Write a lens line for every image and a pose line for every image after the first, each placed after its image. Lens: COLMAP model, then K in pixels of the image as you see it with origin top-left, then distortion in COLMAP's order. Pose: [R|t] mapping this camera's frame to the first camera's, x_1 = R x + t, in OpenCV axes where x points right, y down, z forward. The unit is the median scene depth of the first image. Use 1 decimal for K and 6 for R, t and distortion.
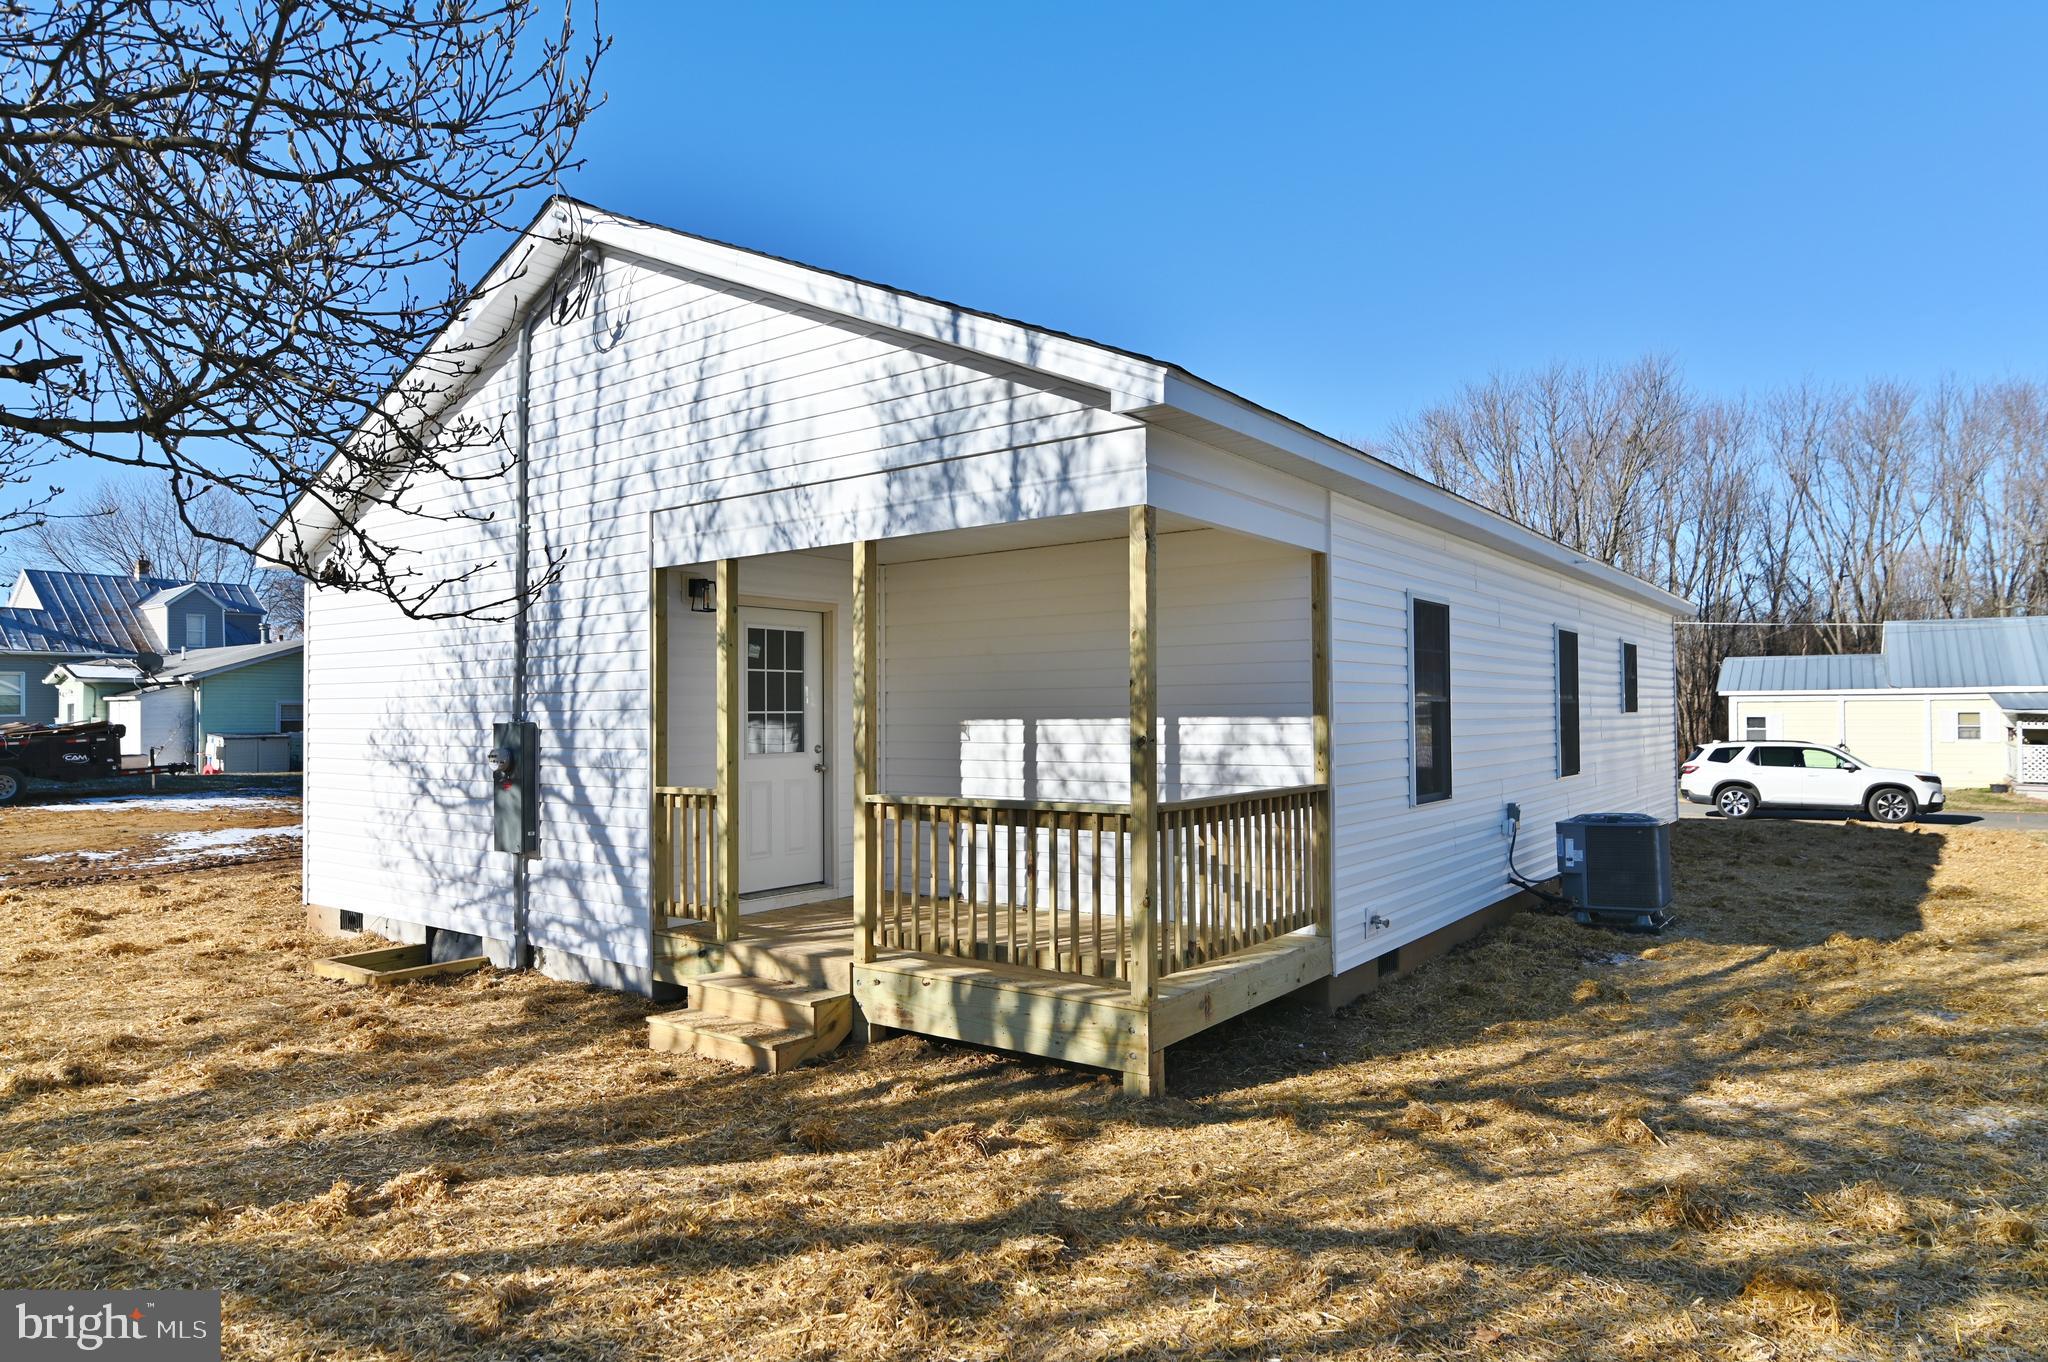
lens RADIAL K [[1228.0, 0, 1024.0], [0, 1228.0, 681.0], [0, 0, 1]] dist [0.000080, 0.001069]
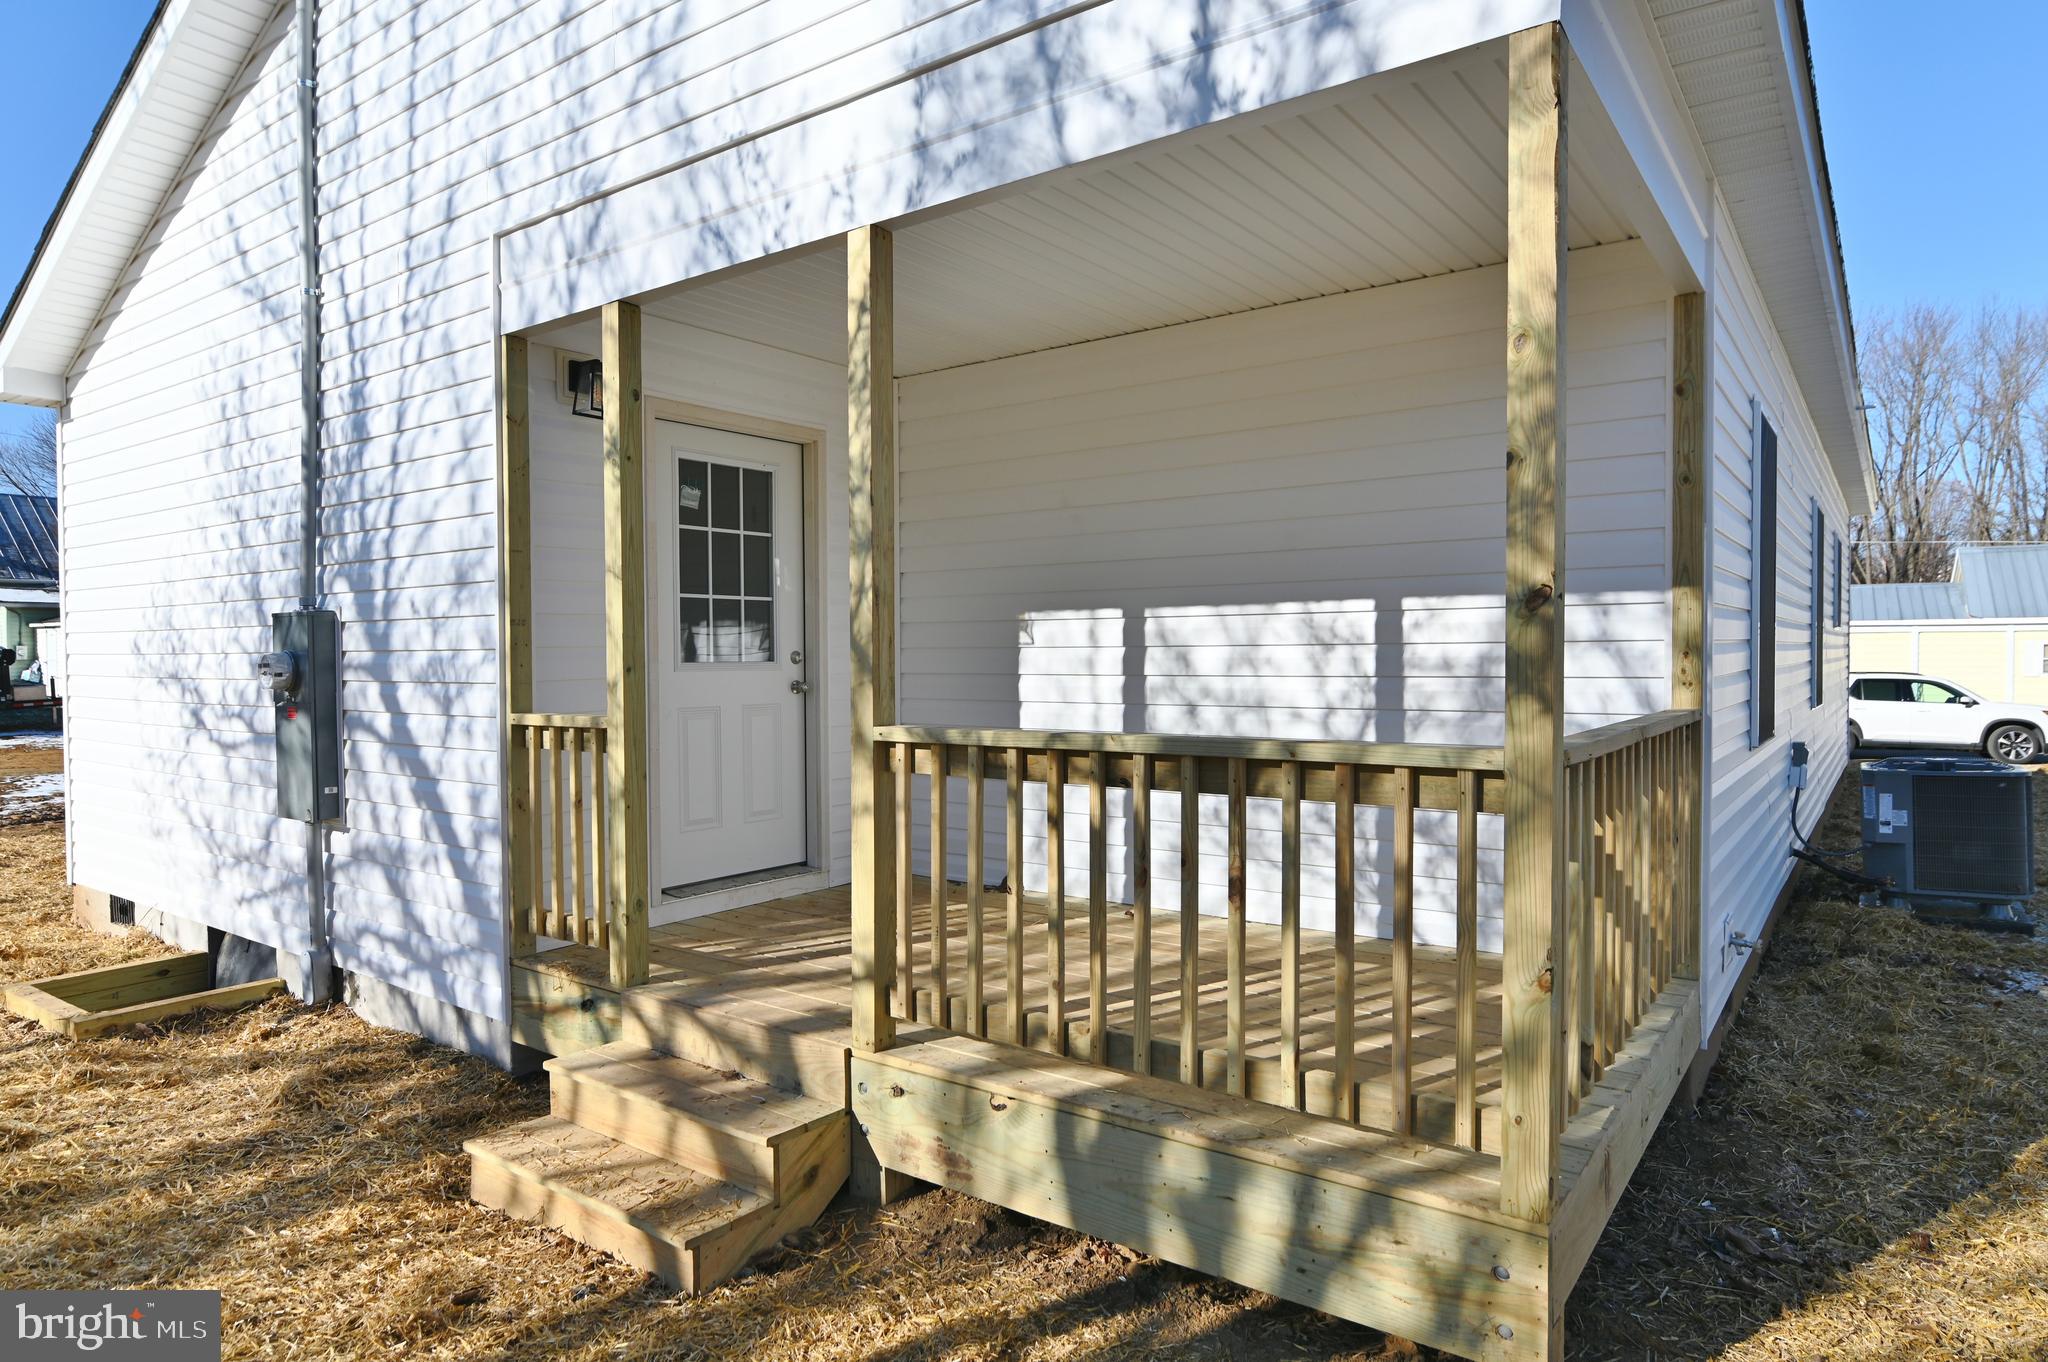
lens RADIAL K [[1212.5, 0, 1027.1], [0, 1212.5, 672.3], [0, 0, 1]] dist [-0.001828, 0.000274]
pose [[0.999988, 0.001181, 0.004770, -0.058033], [-0.001385, 0.999078, 0.042911, 0.041229], [-0.004715, -0.042917, 0.999068, 0.423971]]
